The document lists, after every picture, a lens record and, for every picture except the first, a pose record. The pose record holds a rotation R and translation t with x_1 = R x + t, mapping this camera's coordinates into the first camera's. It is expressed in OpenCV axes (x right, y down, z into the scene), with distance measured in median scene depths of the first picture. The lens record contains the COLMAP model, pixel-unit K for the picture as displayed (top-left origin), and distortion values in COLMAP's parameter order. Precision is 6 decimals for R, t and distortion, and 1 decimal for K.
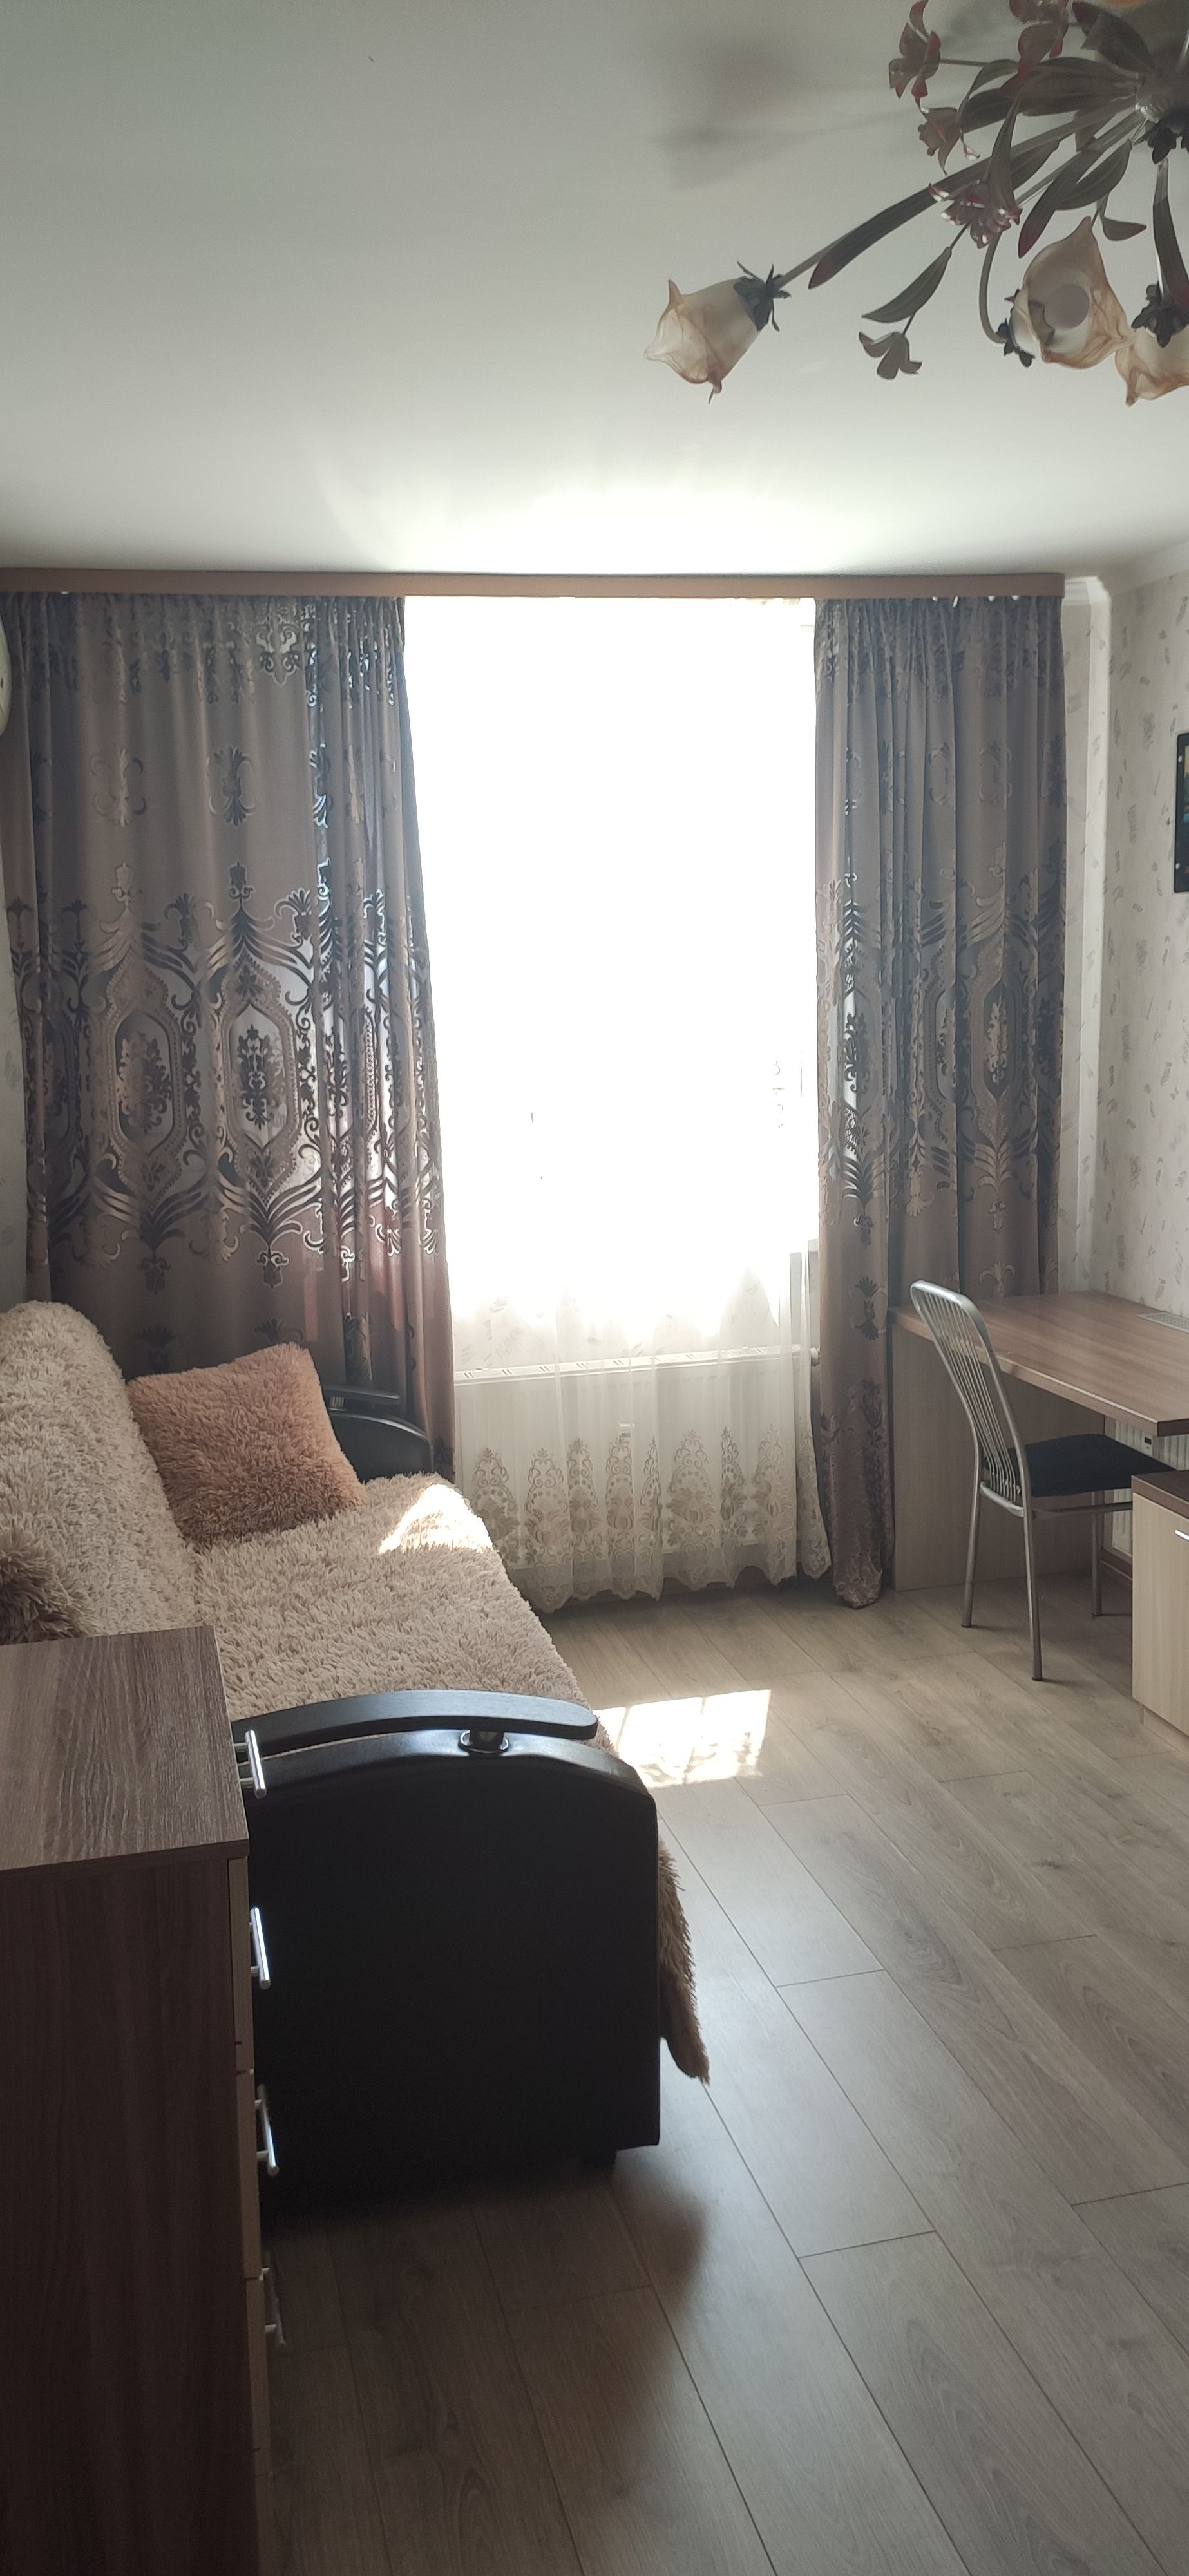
lens RADIAL K [[1949.6, 0, 575.8], [0, 1949.6, 1283.2], [0, 0, 1]] dist [0.080865, -0.128936]
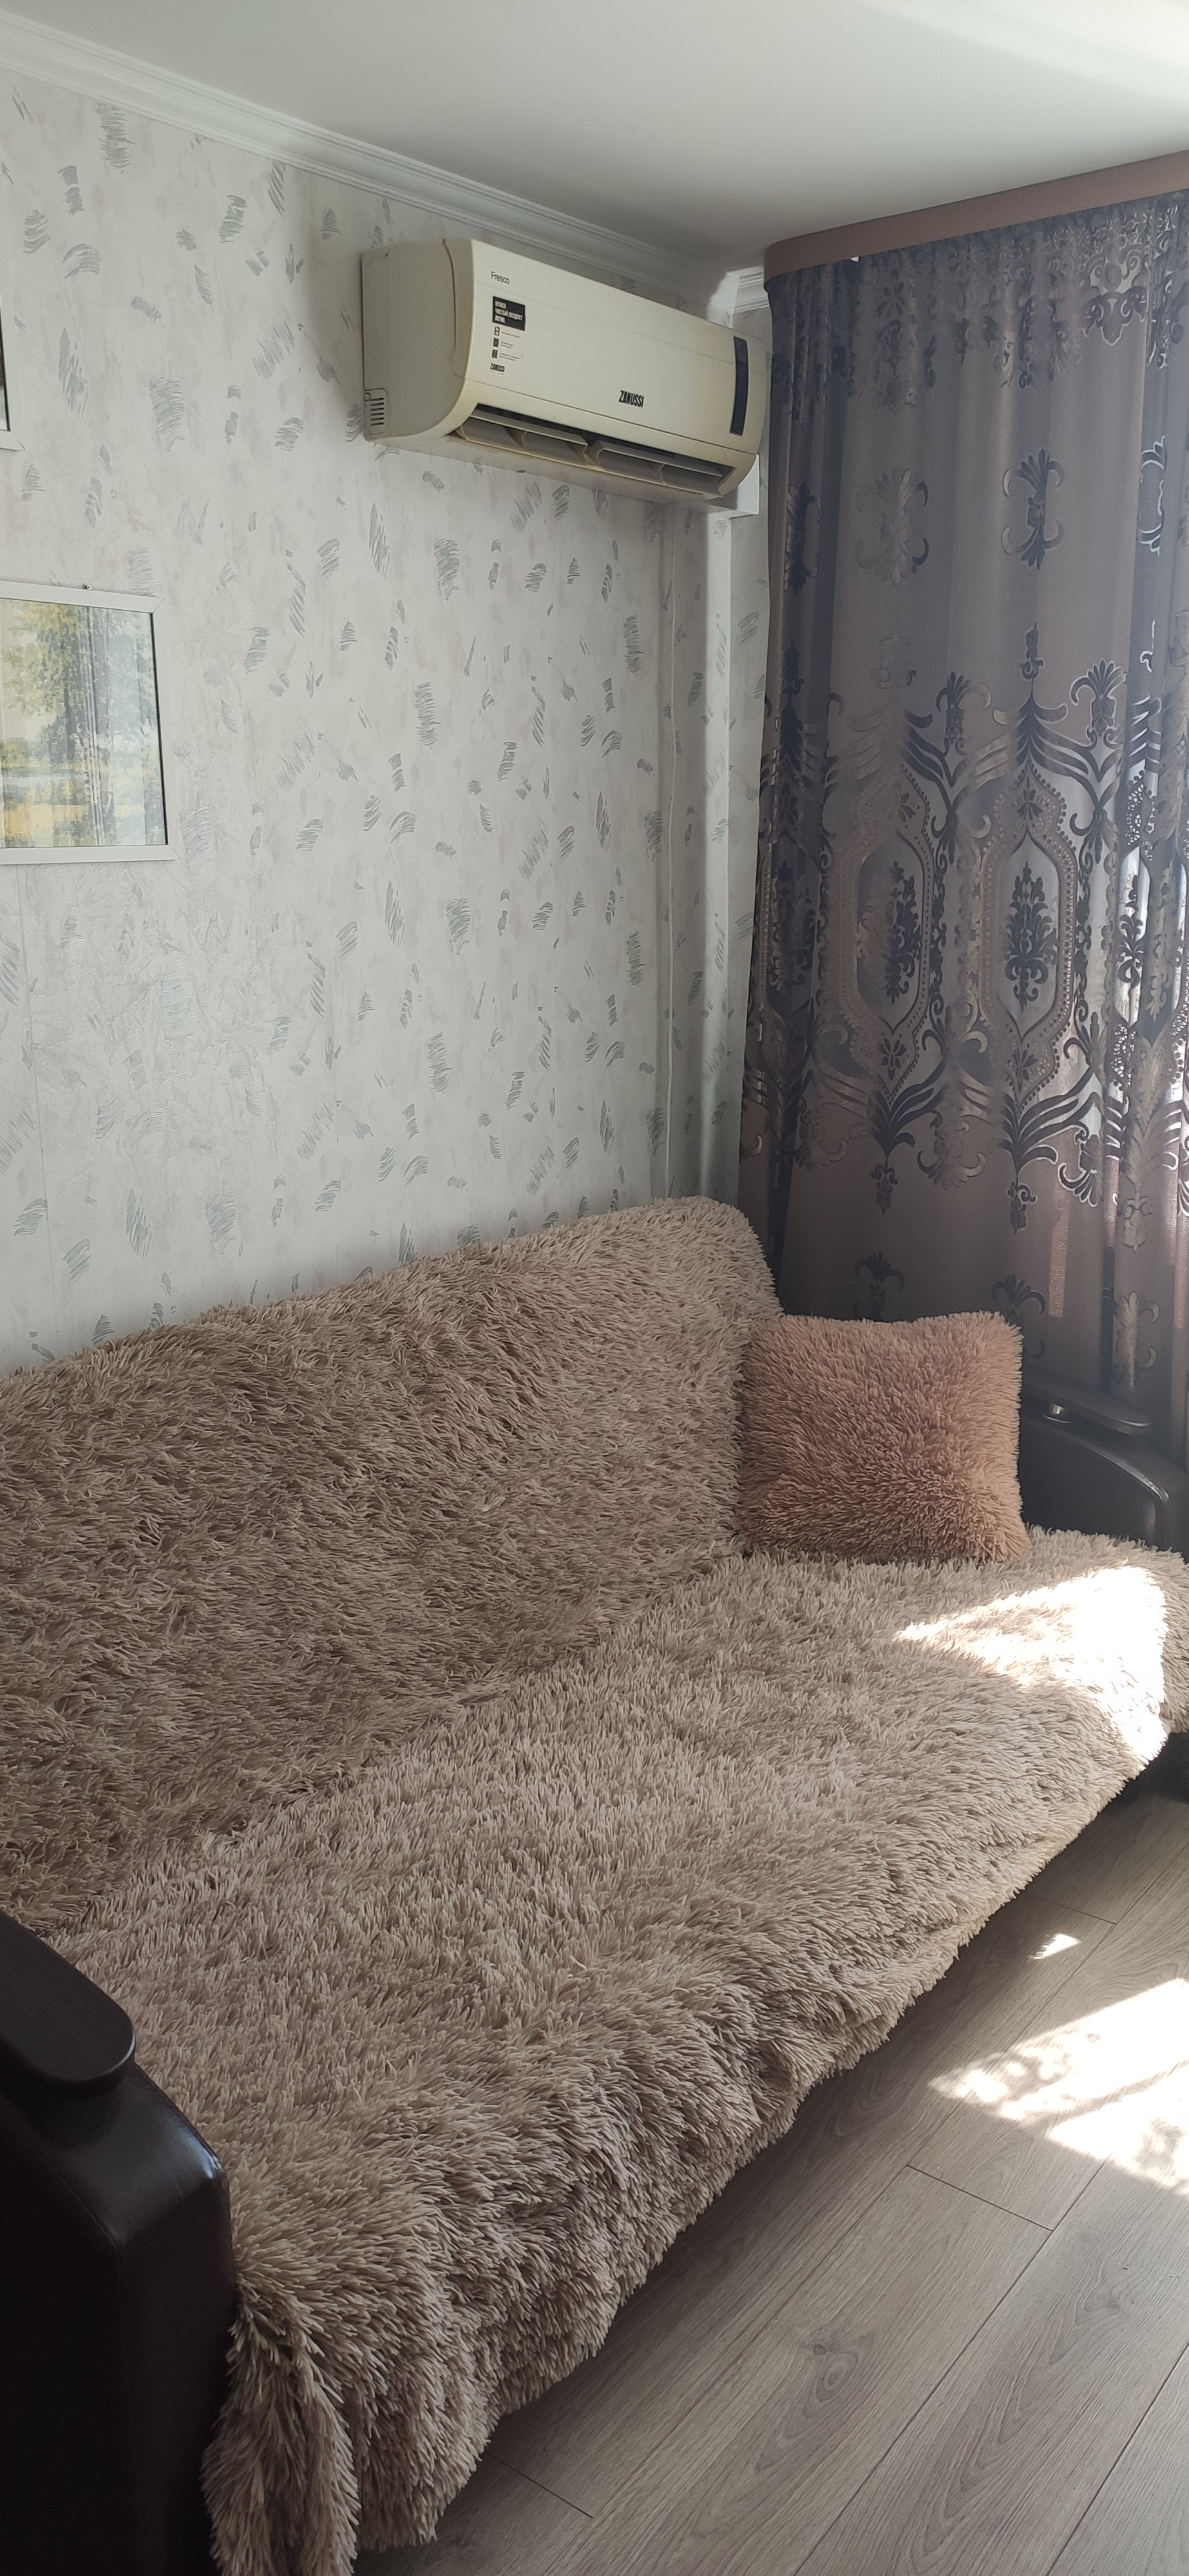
lens RADIAL K [[1949.6, 0, 589.0], [0, 1949.6, 1288.2], [0, 0, 1]] dist [0.080865, -0.128936]
pose [[0.630205, 0.207752, -0.748118, 0.298652], [-0.128854, 0.978161, 0.163089, -0.077138], [0.765662, -0.006381, 0.643212, 0.425705]]
